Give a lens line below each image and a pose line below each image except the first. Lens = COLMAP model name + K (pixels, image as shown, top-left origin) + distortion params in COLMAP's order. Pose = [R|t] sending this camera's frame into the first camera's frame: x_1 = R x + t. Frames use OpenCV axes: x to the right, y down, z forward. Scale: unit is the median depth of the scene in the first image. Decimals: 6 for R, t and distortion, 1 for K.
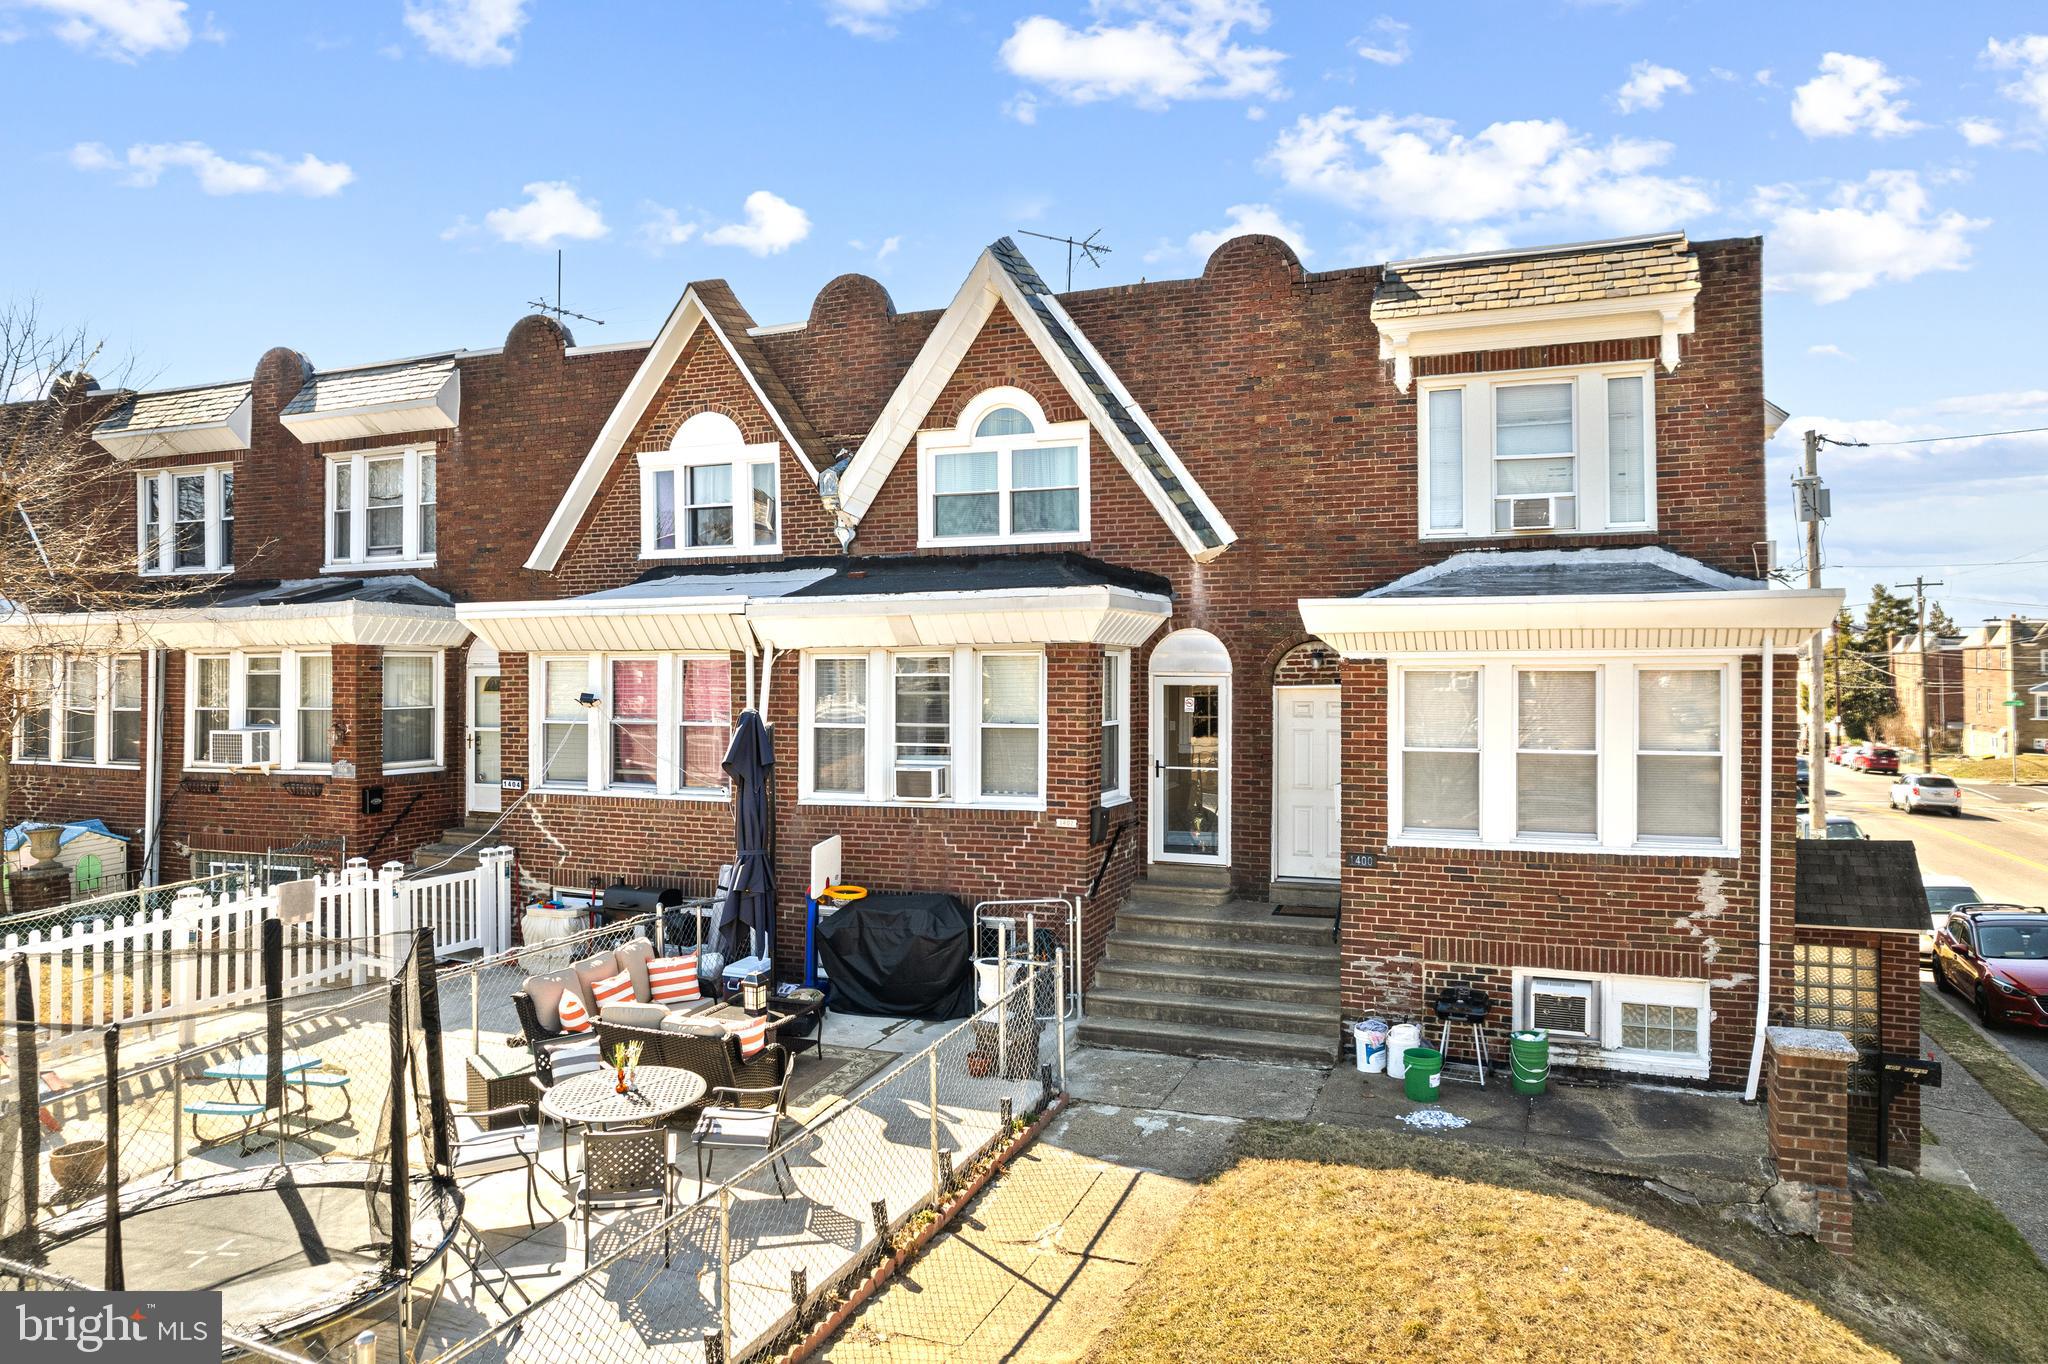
lens RADIAL K [[1297.4, 0, 1029.6], [0, 1297.4, 650.1], [0, 0, 1]] dist [-0.041966, -0.000013]
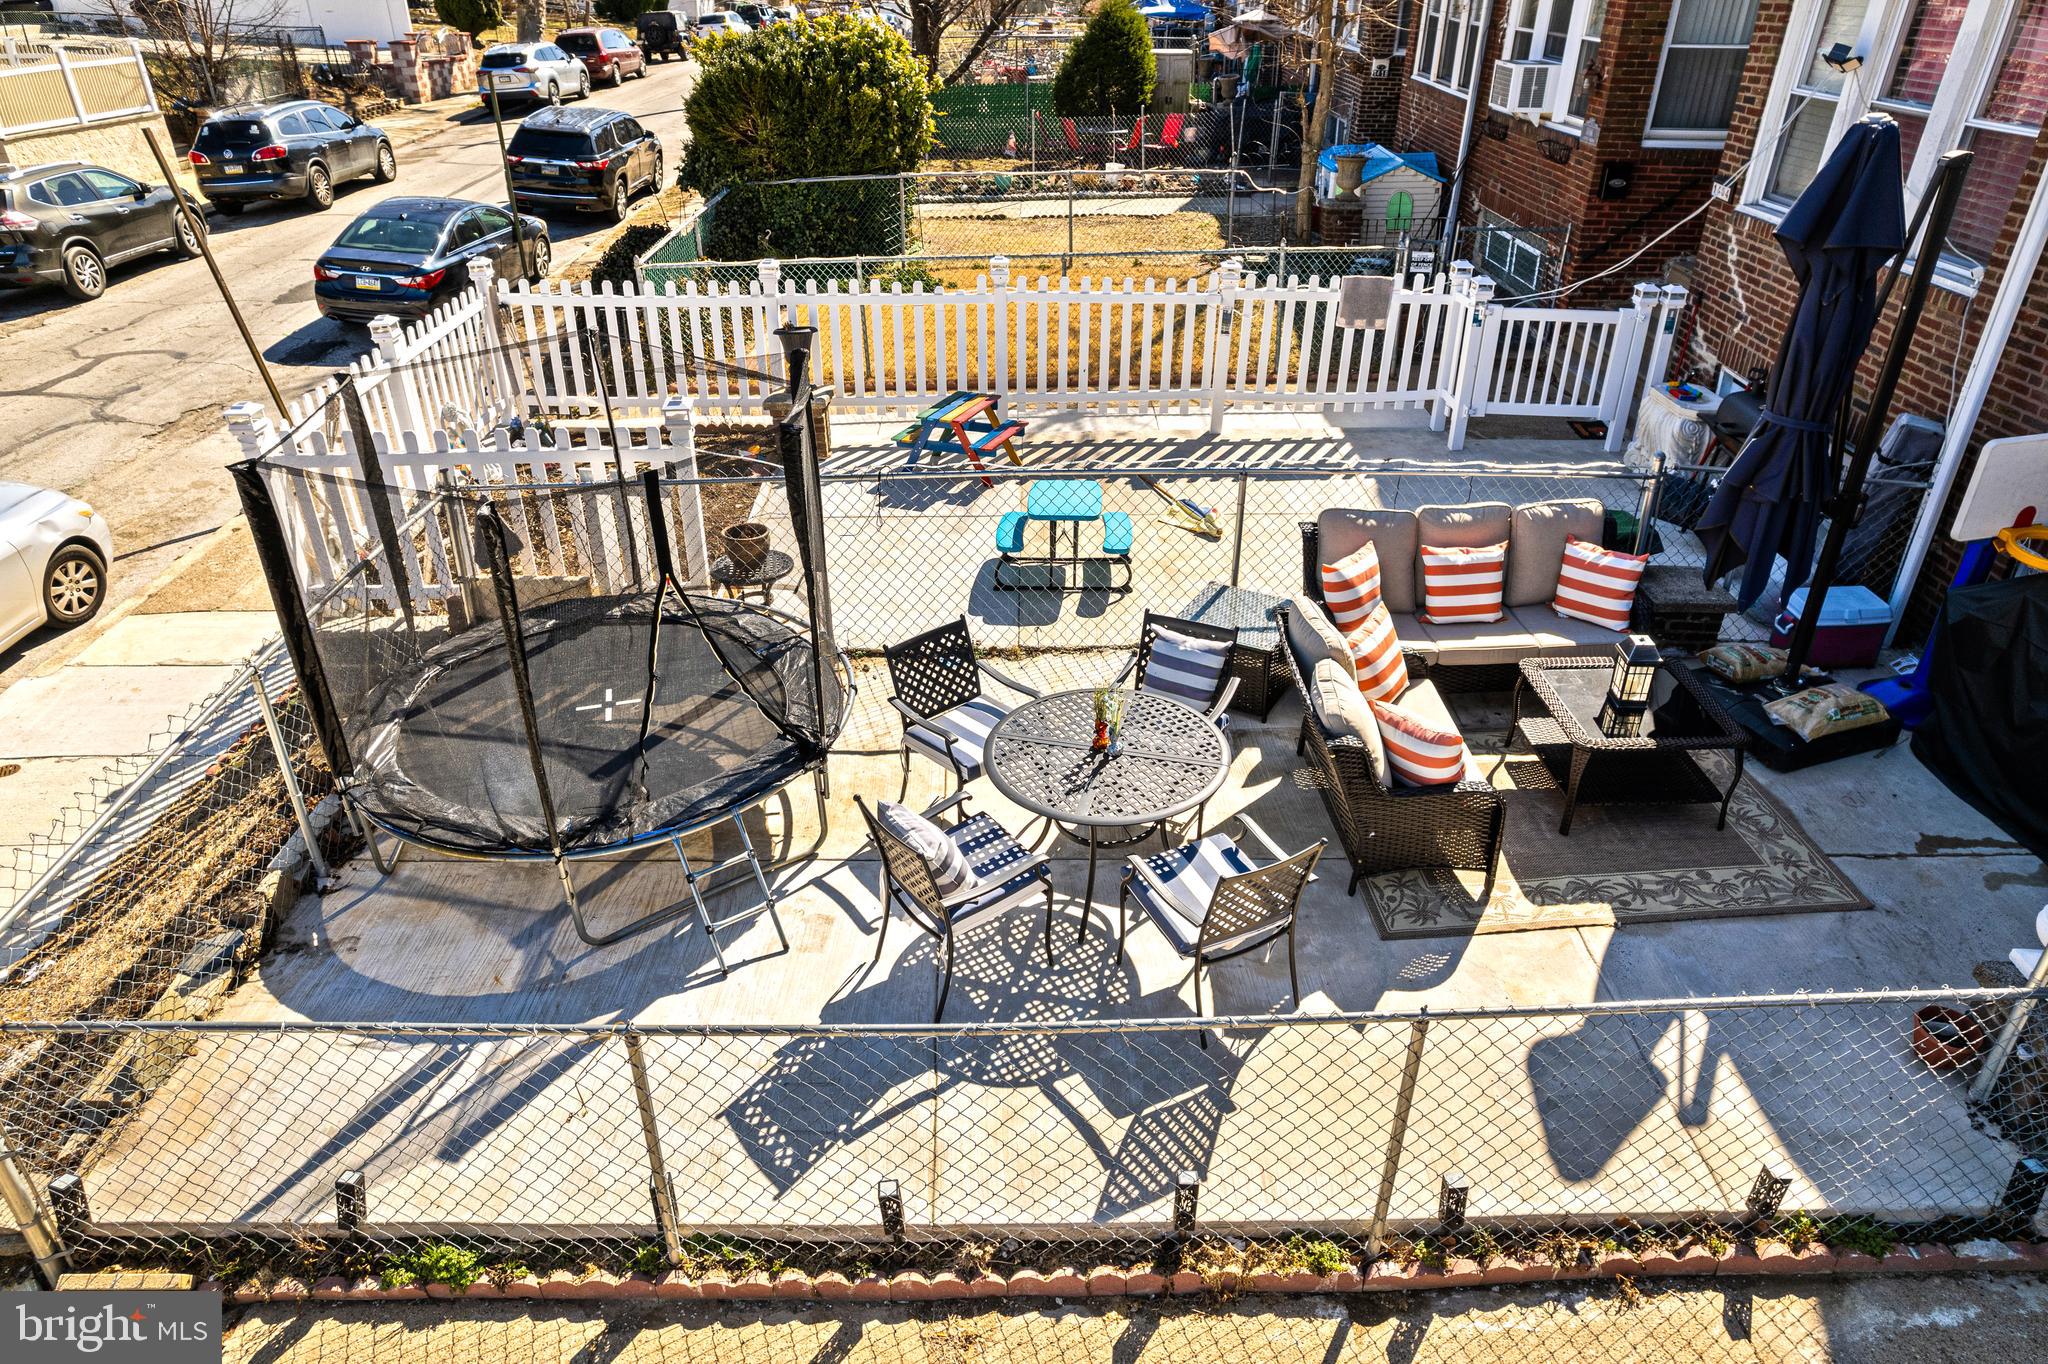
lens RADIAL K [[1317.4, 0, 1024.0], [0, 1317.4, 682.0], [0, 0, 1]] dist [-0.079609, 0.058905]
pose [[0.384557, 0.462269, -0.799014, 0.107725], [0.001061, 0.865353, 0.501161, -0.008010], [0.923100, -0.193573, 0.332288, 0.459962]]
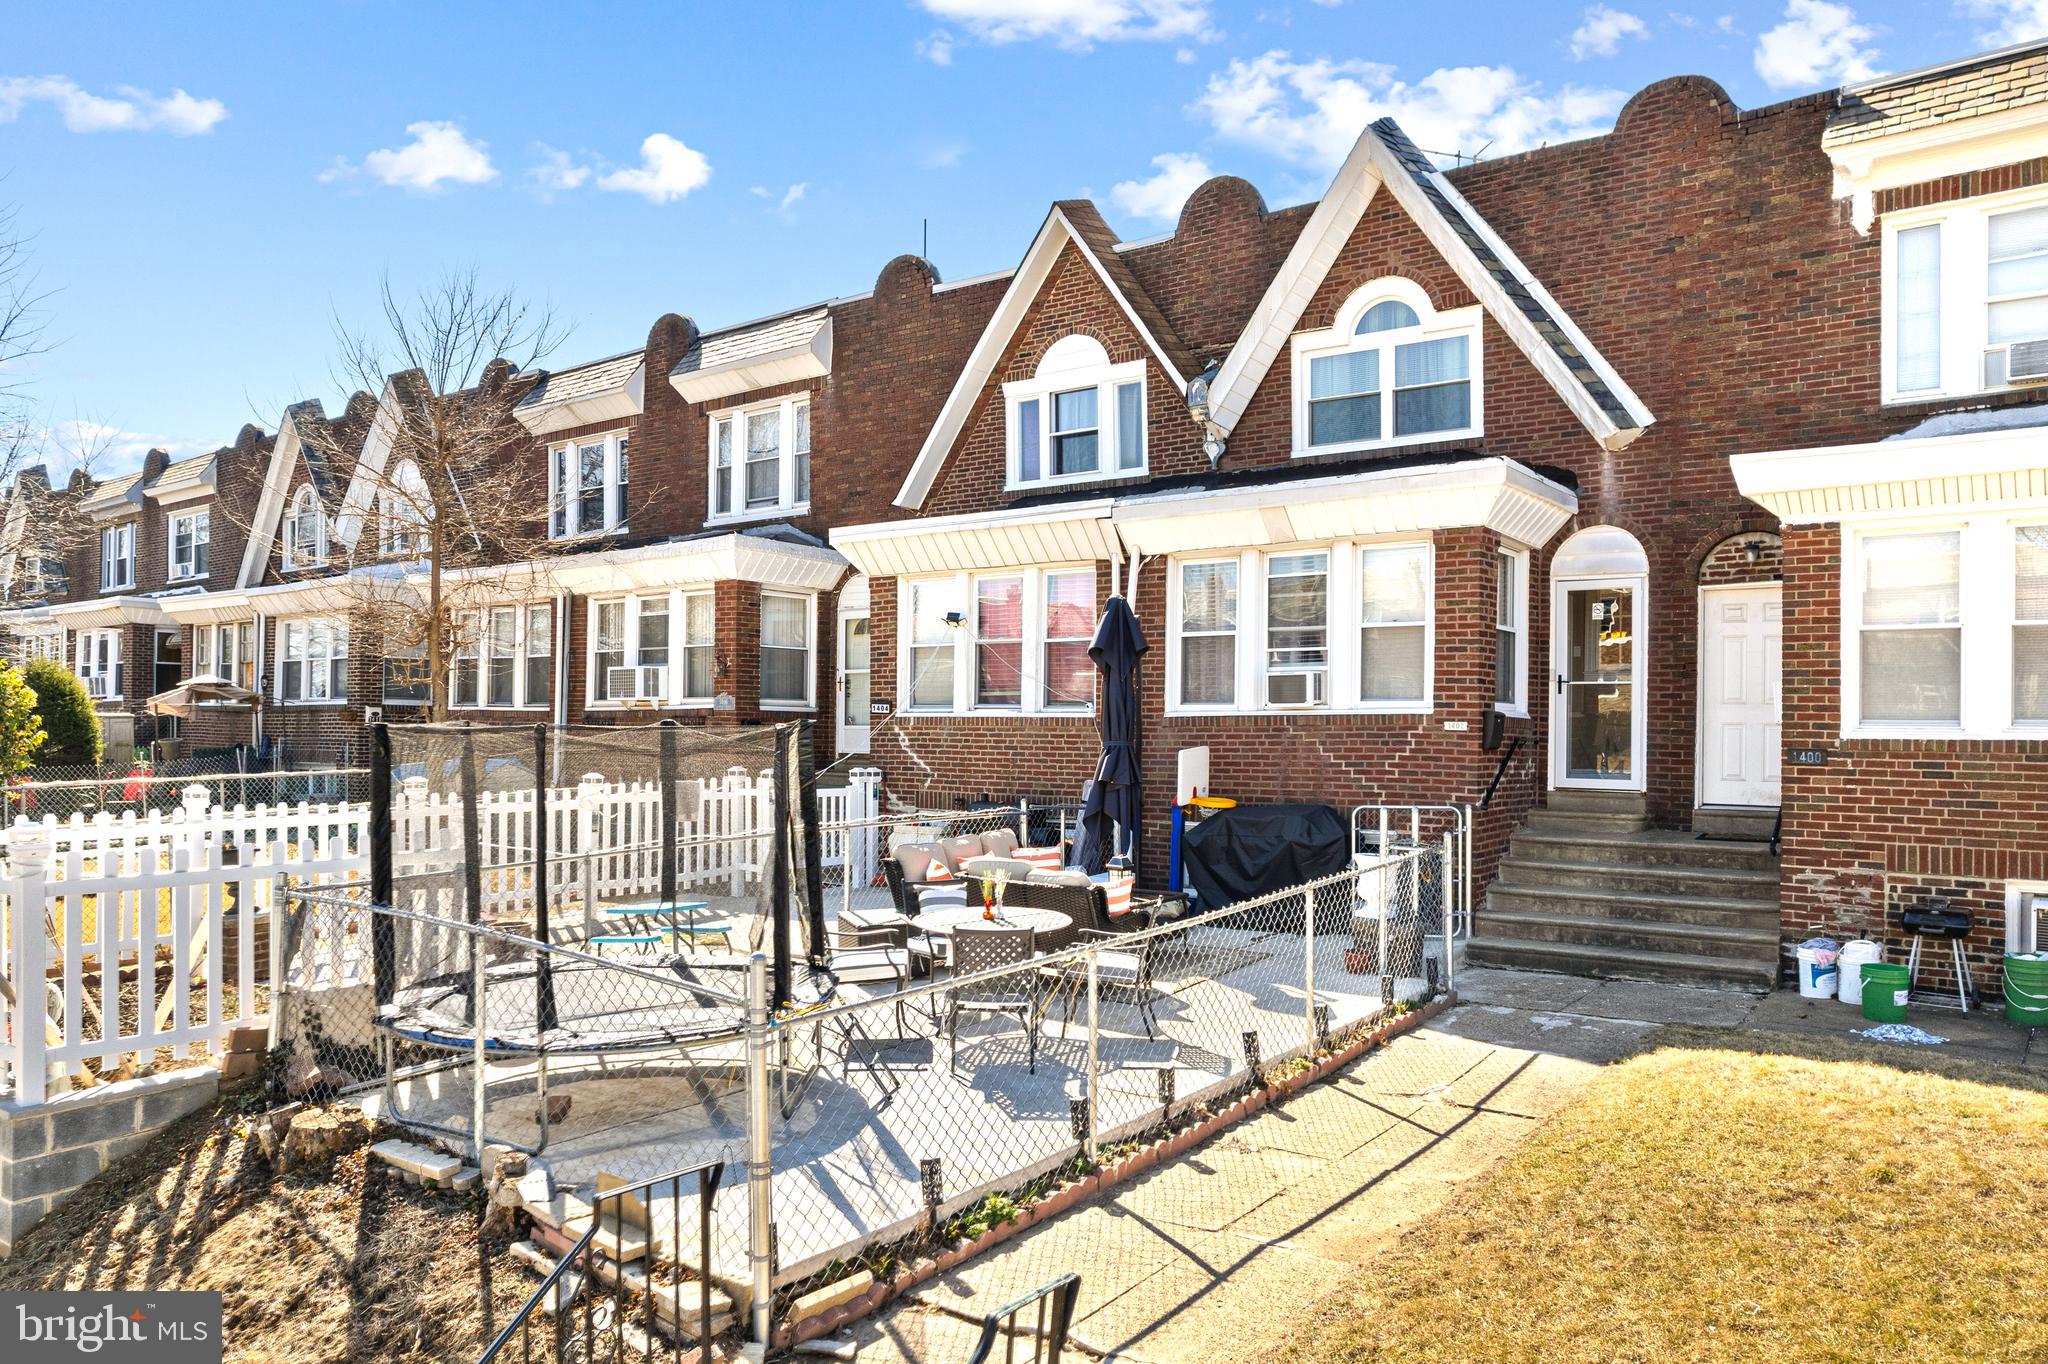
lens RADIAL K [[1381.4, 0, 1057.6], [0, 1381.4, 700.9], [0, 0, 1]] dist [-0.072870, 0.070131]
pose [[0.968896, 0.006445, -0.247384, -0.003678], [-0.005474, 0.999974, 0.004612, 0.104067], [0.247407, -0.003114, 0.968907, -0.005095]]
